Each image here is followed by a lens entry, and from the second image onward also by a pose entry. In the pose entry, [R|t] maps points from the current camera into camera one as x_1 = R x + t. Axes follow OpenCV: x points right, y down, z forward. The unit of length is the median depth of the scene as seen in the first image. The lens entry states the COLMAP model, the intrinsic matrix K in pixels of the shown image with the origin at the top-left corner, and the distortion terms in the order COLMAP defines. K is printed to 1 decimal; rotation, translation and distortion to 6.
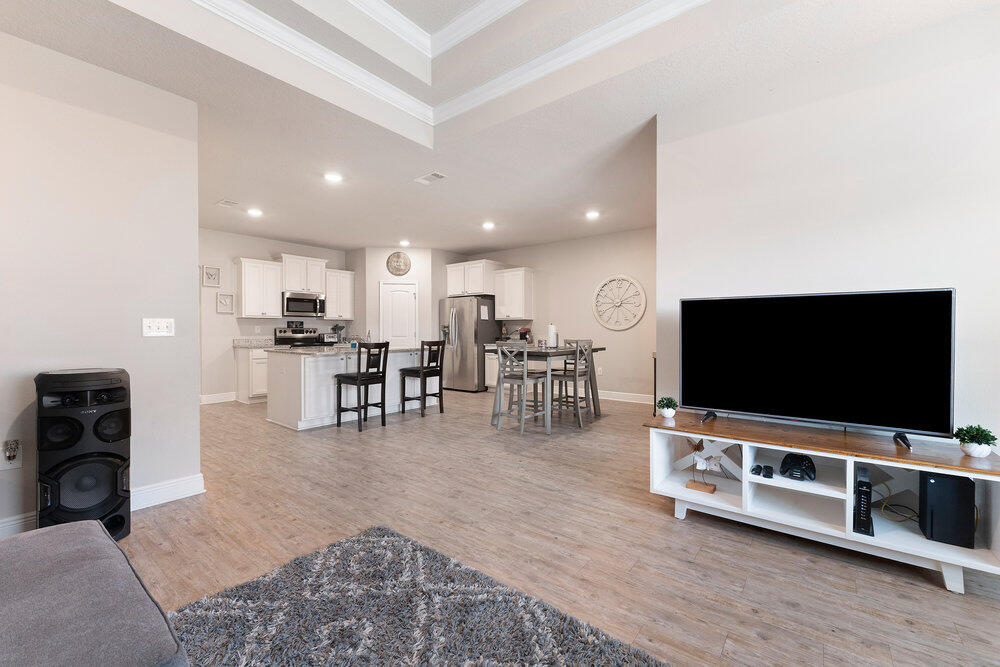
lens RADIAL K [[407.9, 0, 500.0], [0, 407.9, 333.5], [0, 0, 1]] dist [-0.000570, -0.000007]
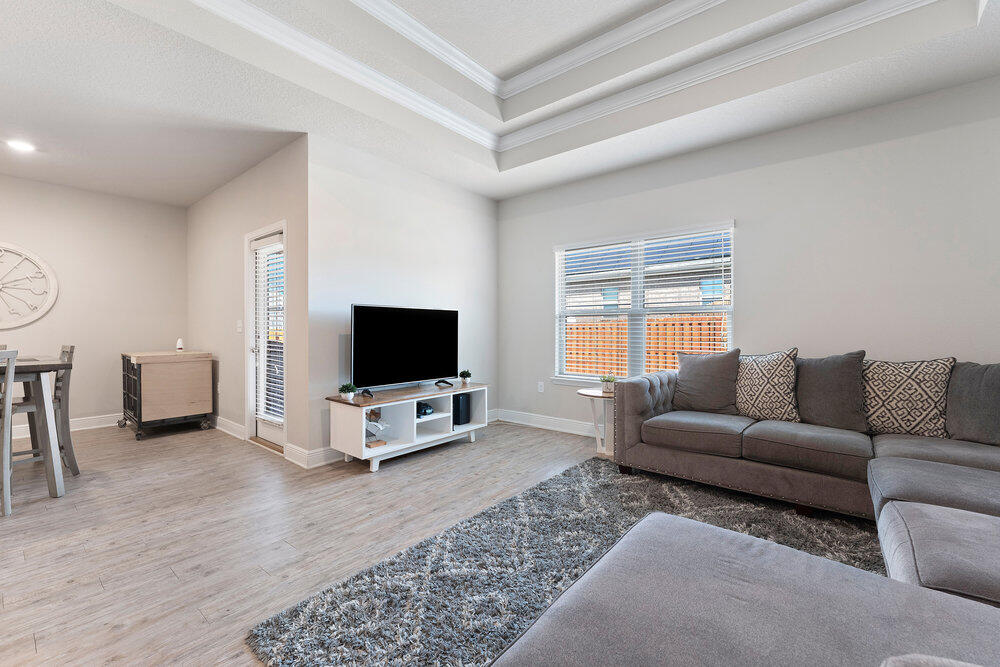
lens RADIAL K [[422.9, 0, 500.0], [0, 422.9, 333.5], [0, 0, 1]] dist [-0.007781, -0.000100]
pose [[0.020152, -0.008406, 0.999762, -0.318651], [0.008701, 0.999928, 0.008232, -0.000032], [-0.999759, 0.008533, 0.020223, 0.196920]]
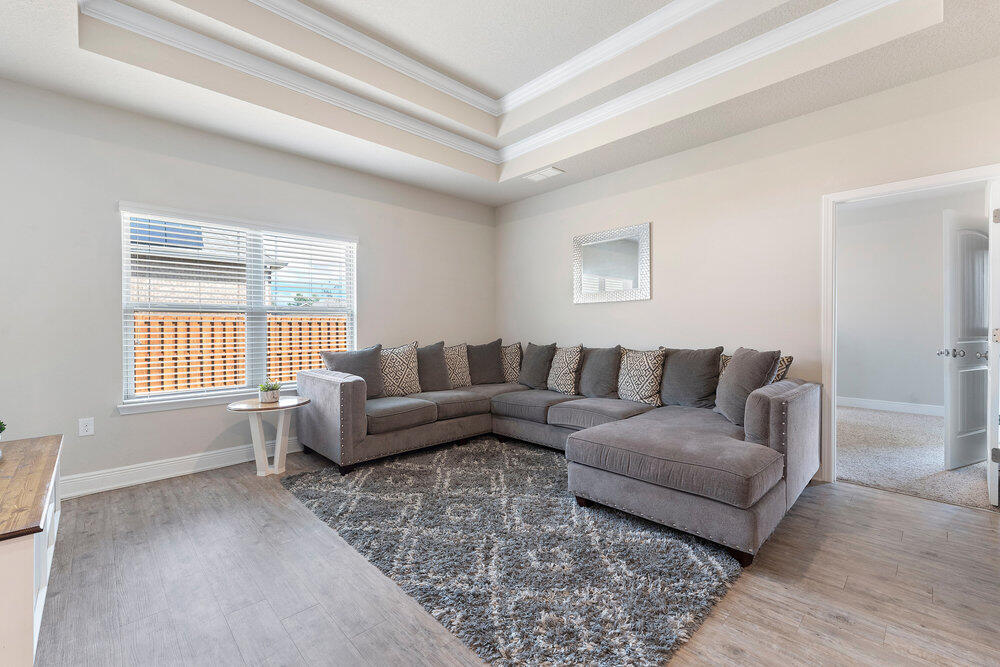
lens RADIAL K [[422.9, 0, 500.0], [0, 422.9, 333.5], [0, 0, 1]] dist [-0.007781, -0.000100]
pose [[-0.991464, 0.005268, 0.130274, -0.084397], [0.008265, 0.999713, 0.022478, -0.003498], [-0.130118, 0.023363, -0.991223, 0.501056]]
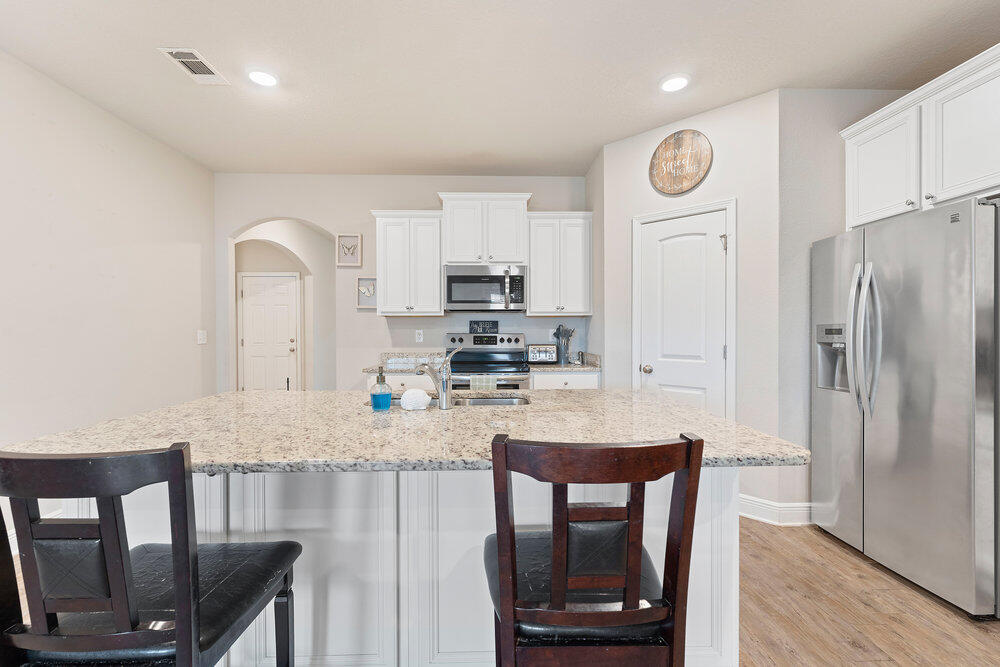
lens RADIAL K [[438.3, 0, 500.0], [0, 438.3, 333.5], [0, 0, 1]] dist [0.004988, 0.000055]
pose [[0.646431, 0.004789, -0.762957, -0.050560], [-0.005072, 0.999985, 0.001980, -0.015202], [0.762956, 0.002590, 0.646446, 0.676036]]
